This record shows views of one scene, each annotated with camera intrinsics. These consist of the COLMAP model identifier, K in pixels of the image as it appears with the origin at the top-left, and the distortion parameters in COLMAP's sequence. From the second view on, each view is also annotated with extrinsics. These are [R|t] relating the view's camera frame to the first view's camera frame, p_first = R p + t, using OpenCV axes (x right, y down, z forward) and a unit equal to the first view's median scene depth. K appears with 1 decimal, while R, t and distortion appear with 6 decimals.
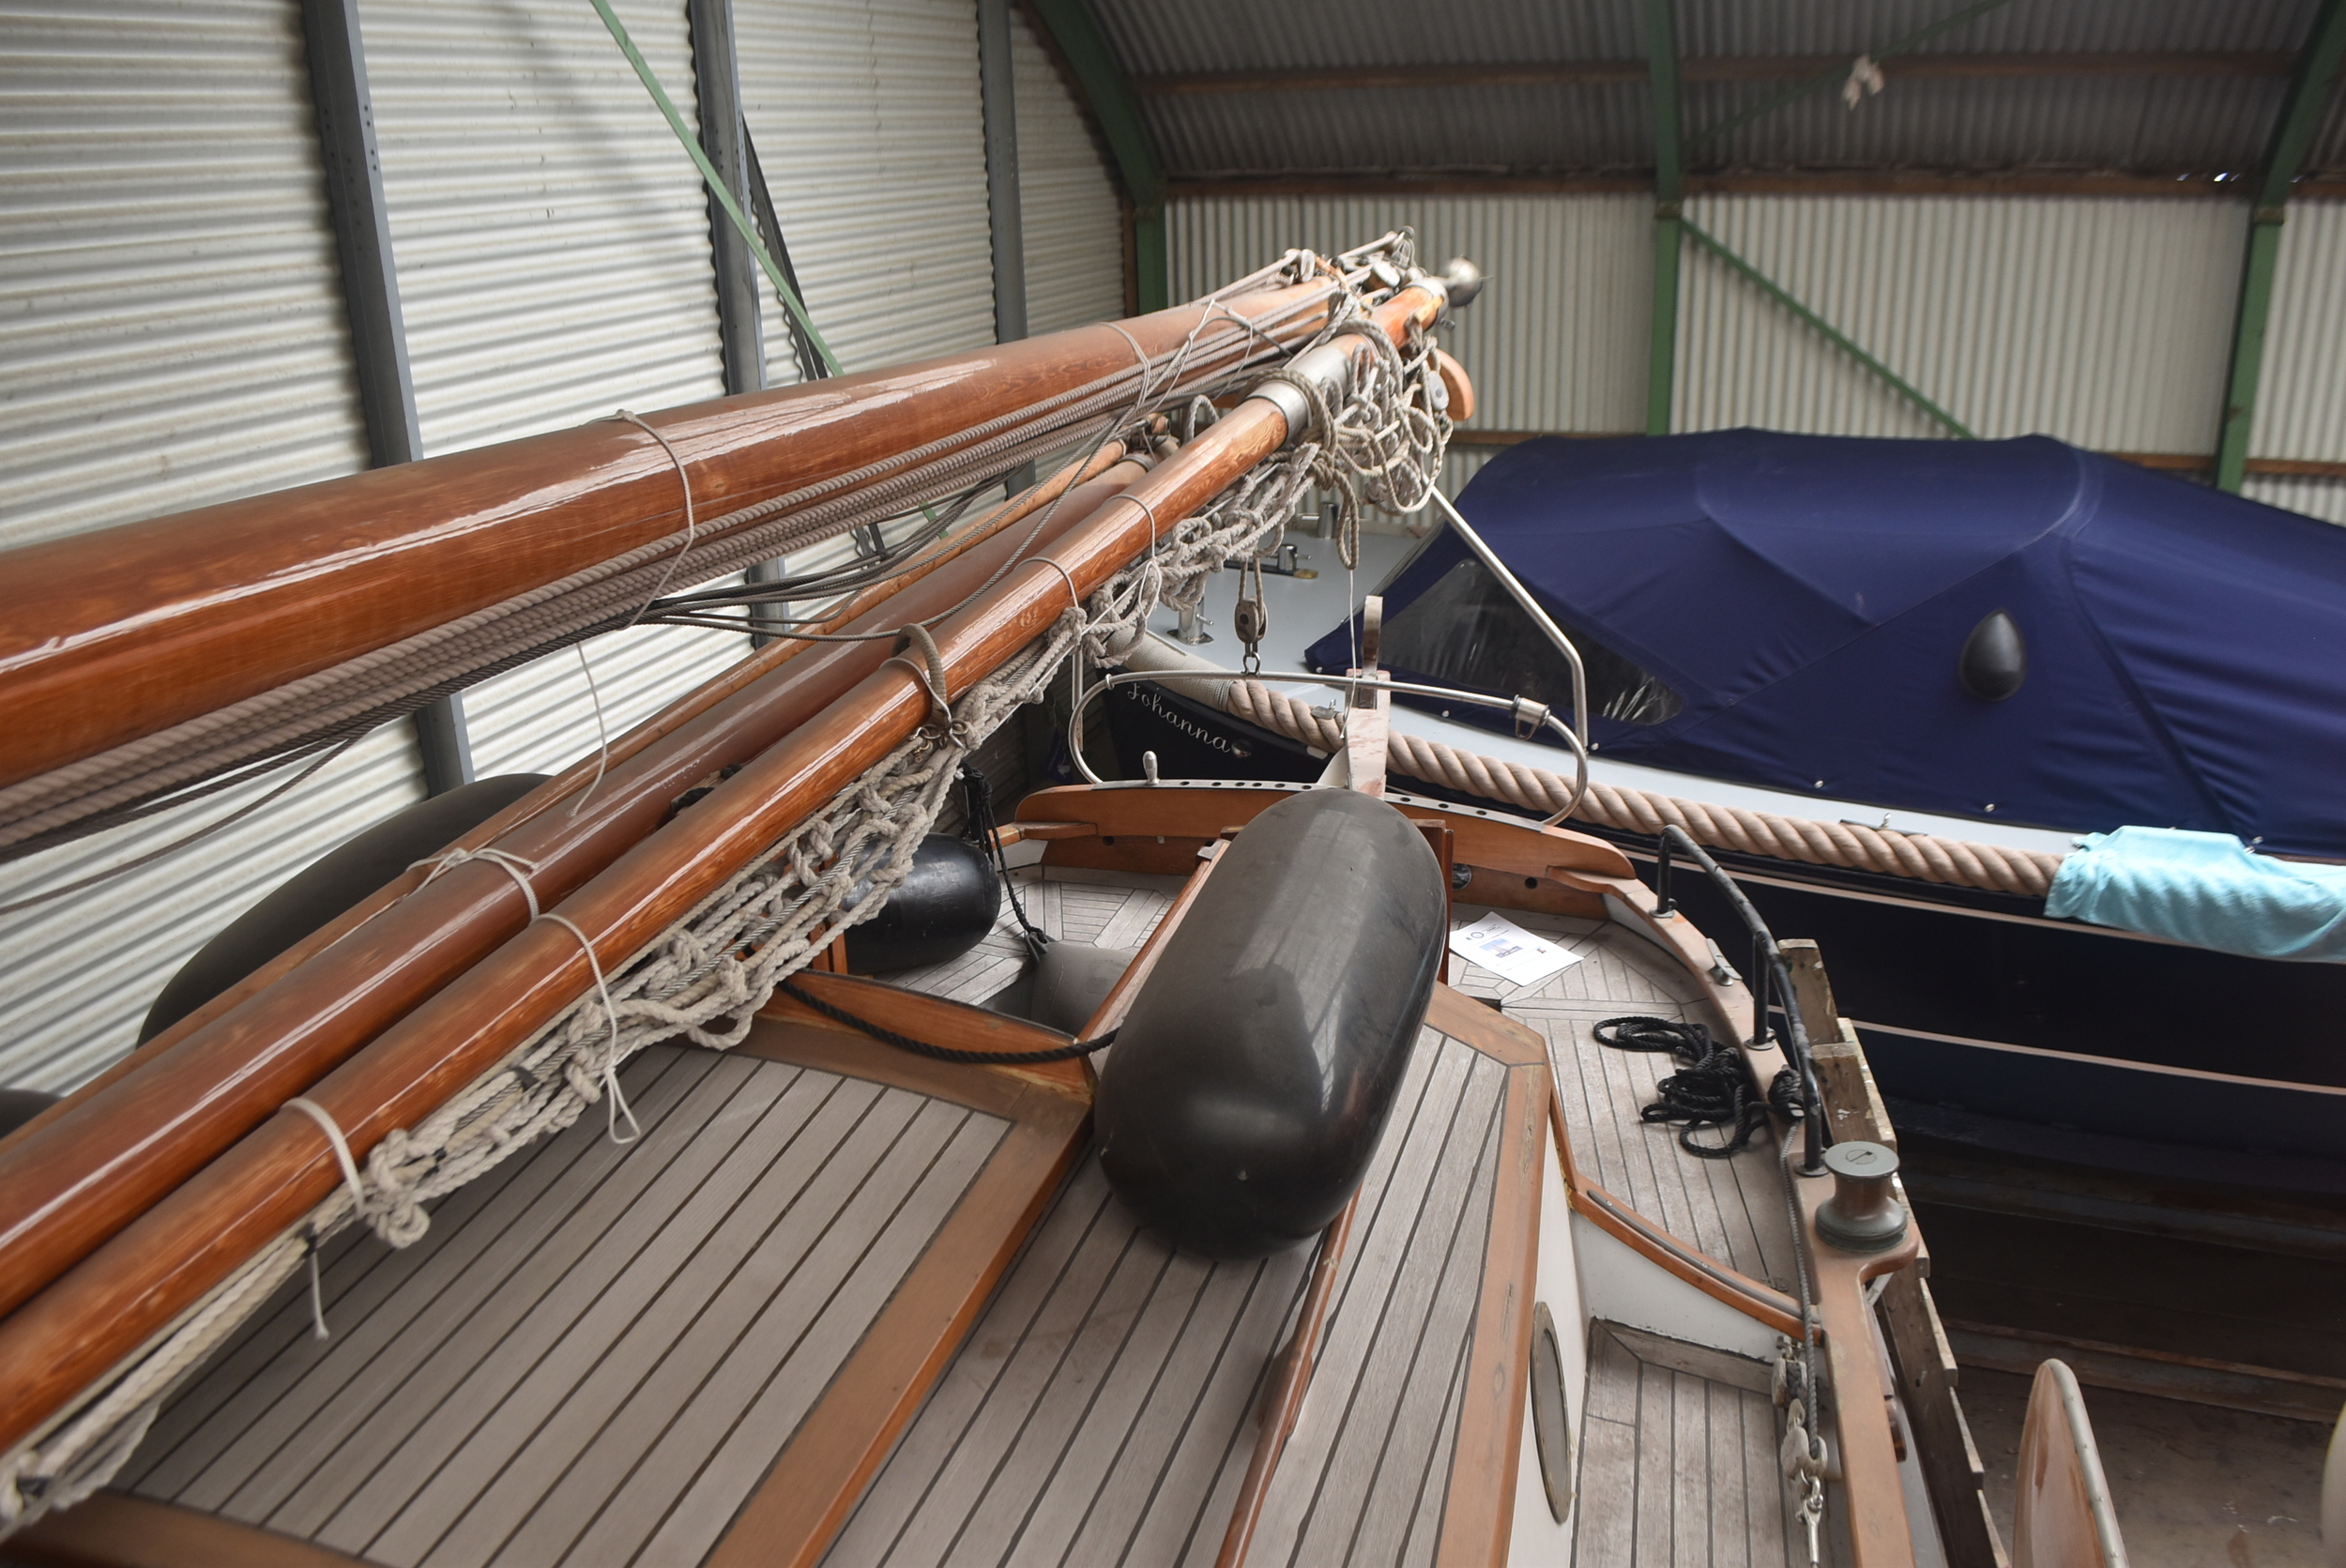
lens RADIAL K [[1907.7, 0, 1169.2], [0, 1907.7, 827.3], [0, 0, 1]] dist [-0.072695, -0.001169]
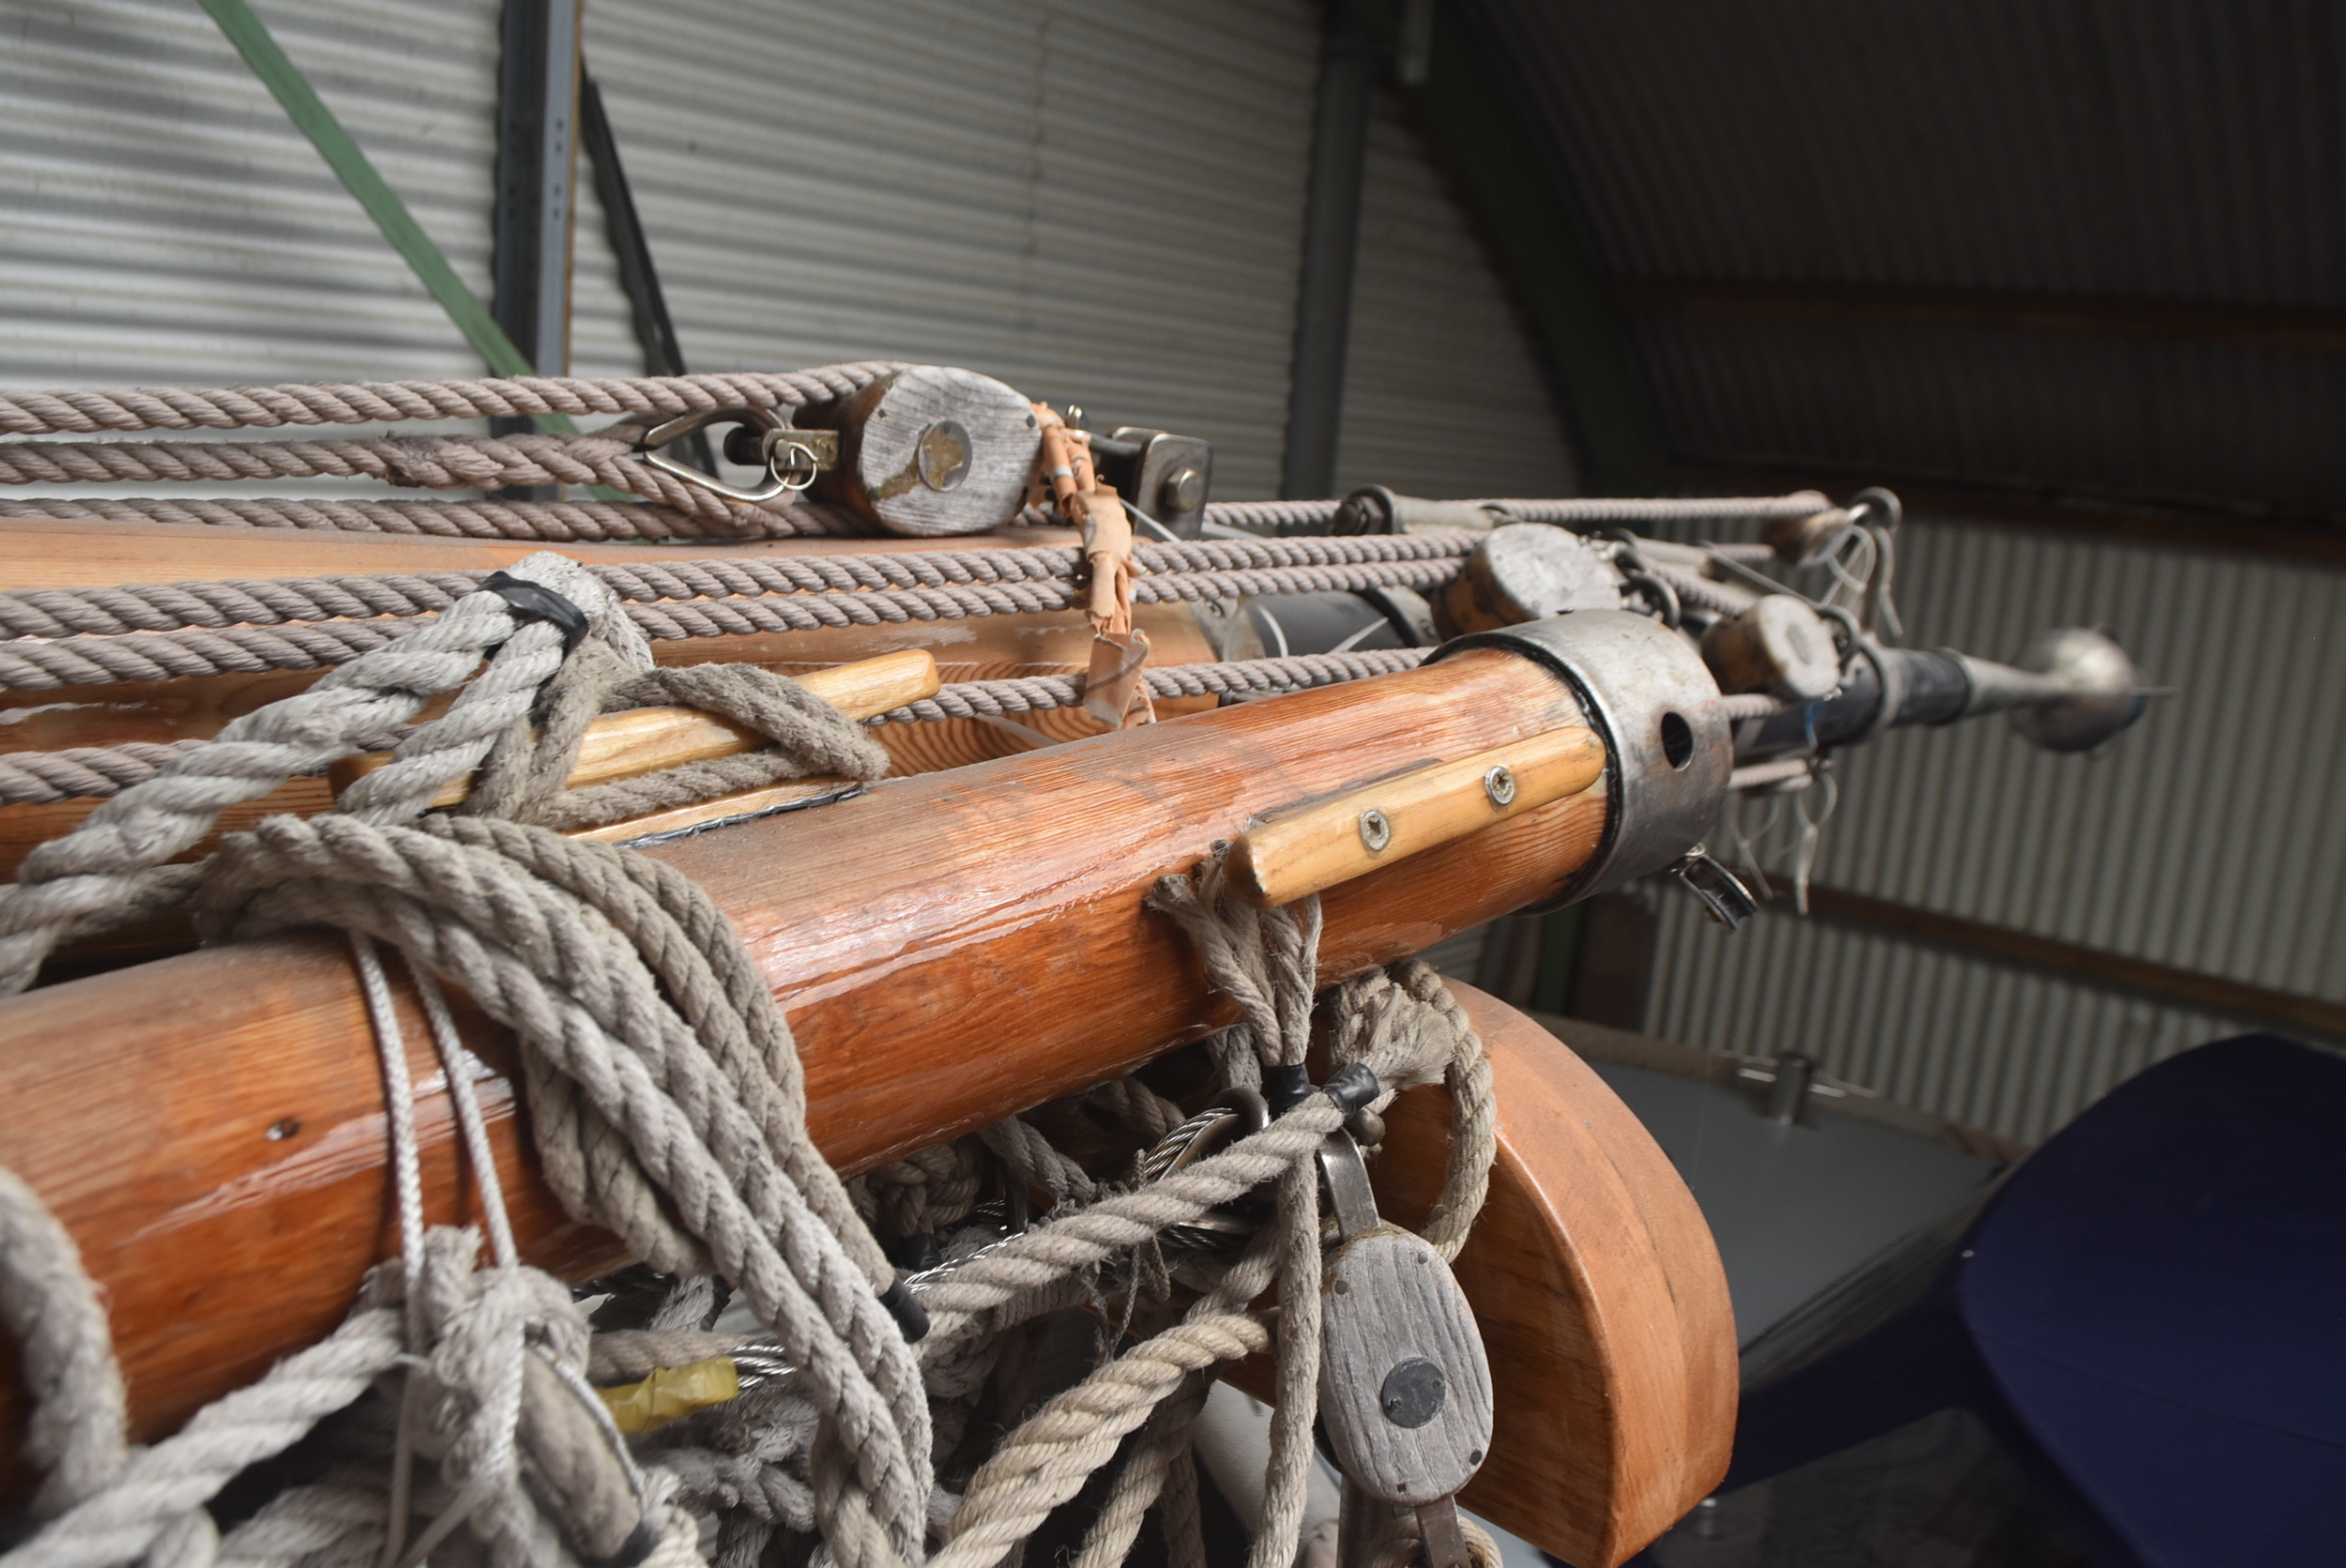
lens RADIAL K [[1907.7, 0, 1169.2], [0, 1907.7, 827.3], [0, 0, 1]] dist [-0.072695, -0.001169]
pose [[0.924929, 0.186103, -0.331469, 0.090382], [-0.236103, 0.964631, -0.117231, -0.136641], [0.297928, 0.186691, 0.936155, 0.469975]]
